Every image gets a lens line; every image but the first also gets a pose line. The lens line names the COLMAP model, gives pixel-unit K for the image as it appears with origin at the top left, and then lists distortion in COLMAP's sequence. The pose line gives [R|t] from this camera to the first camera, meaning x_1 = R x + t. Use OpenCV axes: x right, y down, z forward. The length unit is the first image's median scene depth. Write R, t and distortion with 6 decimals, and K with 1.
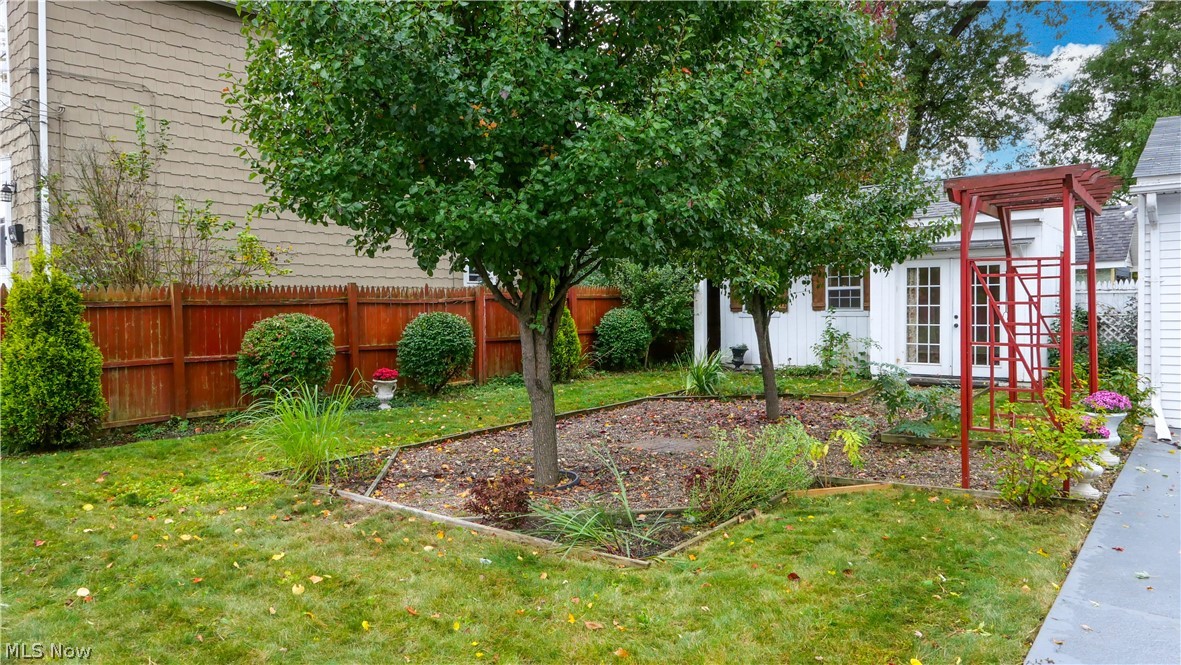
lens RADIAL K [[801.3, 0, 590.1], [0, 801.3, 330.6], [0, 0, 1]] dist [0.002581, 0.007869]
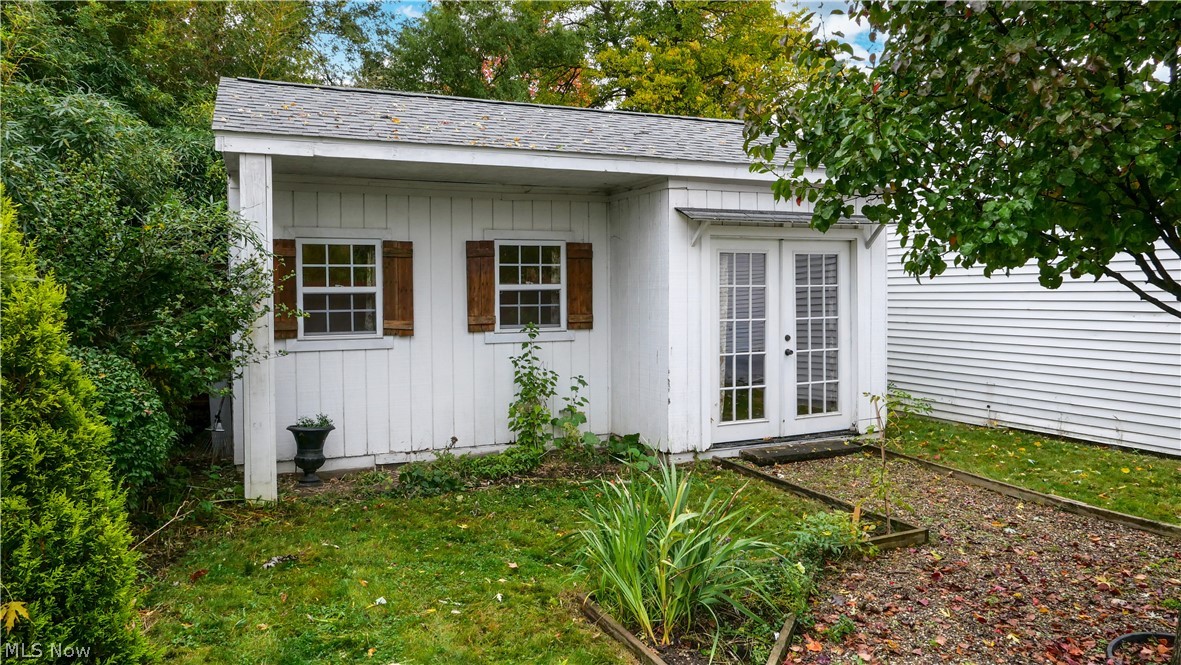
lens RADIAL K [[801.3, 0, 589.4], [0, 801.3, 331.4], [0, 0, 1]] dist [0.002581, 0.007869]
pose [[0.495026, -0.031443, 0.868309, -0.114082], [0.037403, 0.999190, 0.014858, -0.031041], [-0.868073, 0.025122, 0.495801, 0.717337]]
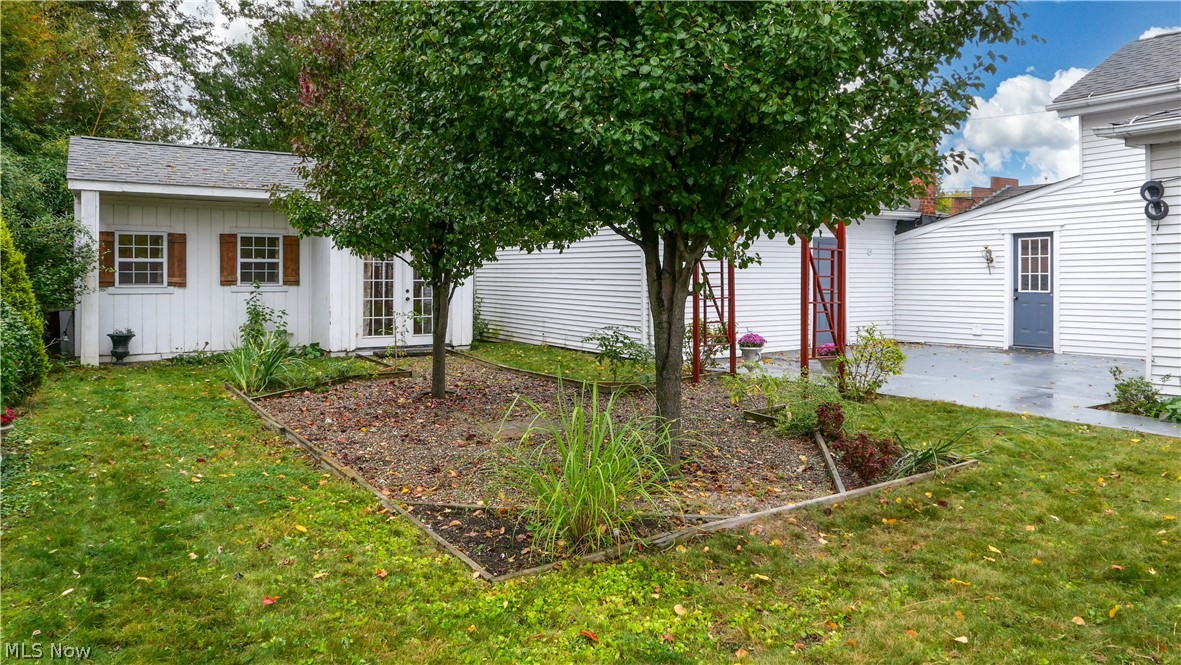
lens RADIAL K [[801.3, 0, 581.2], [0, 801.3, 298.1], [0, 0, 1]] dist [0.002581, 0.007869]
pose [[0.364828, -0.012163, 0.930995, -0.397145], [0.025957, 0.999659, 0.002888, -0.003950], [-0.930713, 0.023112, 0.365019, 0.335667]]
